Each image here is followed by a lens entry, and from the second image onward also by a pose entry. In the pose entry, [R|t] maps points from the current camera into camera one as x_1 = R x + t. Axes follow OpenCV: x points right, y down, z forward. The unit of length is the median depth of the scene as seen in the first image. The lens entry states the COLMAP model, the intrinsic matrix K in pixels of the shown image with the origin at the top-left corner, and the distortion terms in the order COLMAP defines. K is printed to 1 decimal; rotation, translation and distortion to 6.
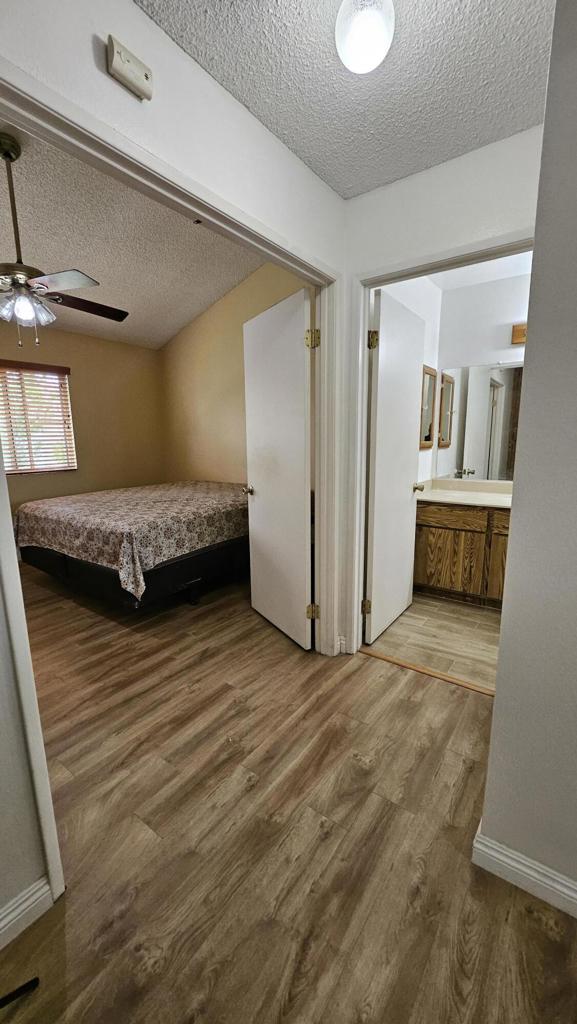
lens RADIAL K [[401.9, 0, 294.2], [0, 401.9, 510.1], [0, 0, 1]] dist [-0.003263, -0.000168]
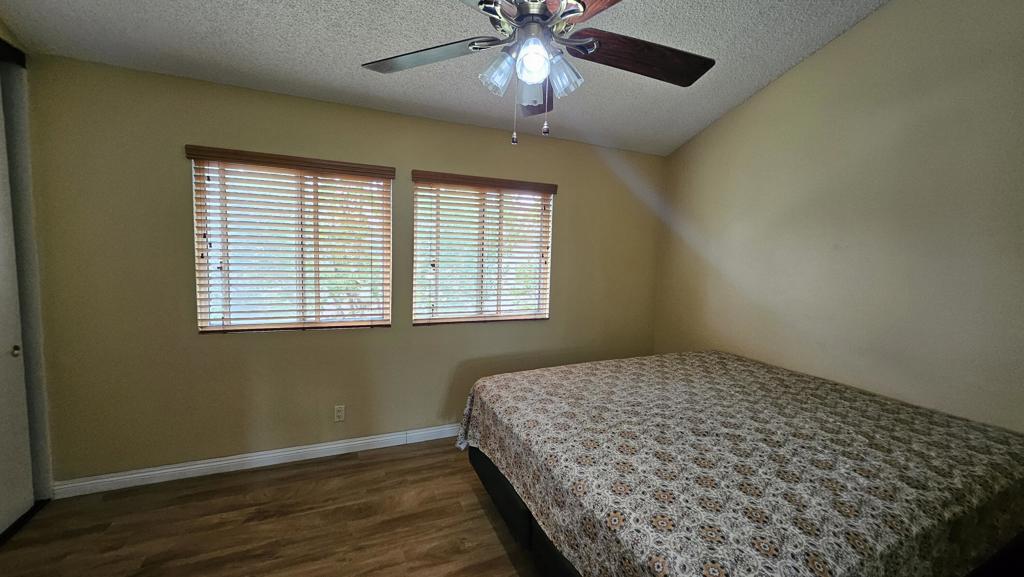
lens RADIAL K [[401.9, 0, 511.7], [0, 401.9, 287.9], [0, 0, 1]] dist [-0.003263, -0.000168]
pose [[0.859235, 0.081840, -0.504993, -0.261404], [-0.126763, 0.990397, -0.055179, -0.122797], [0.495627, 0.111426, 0.861358, 0.367006]]
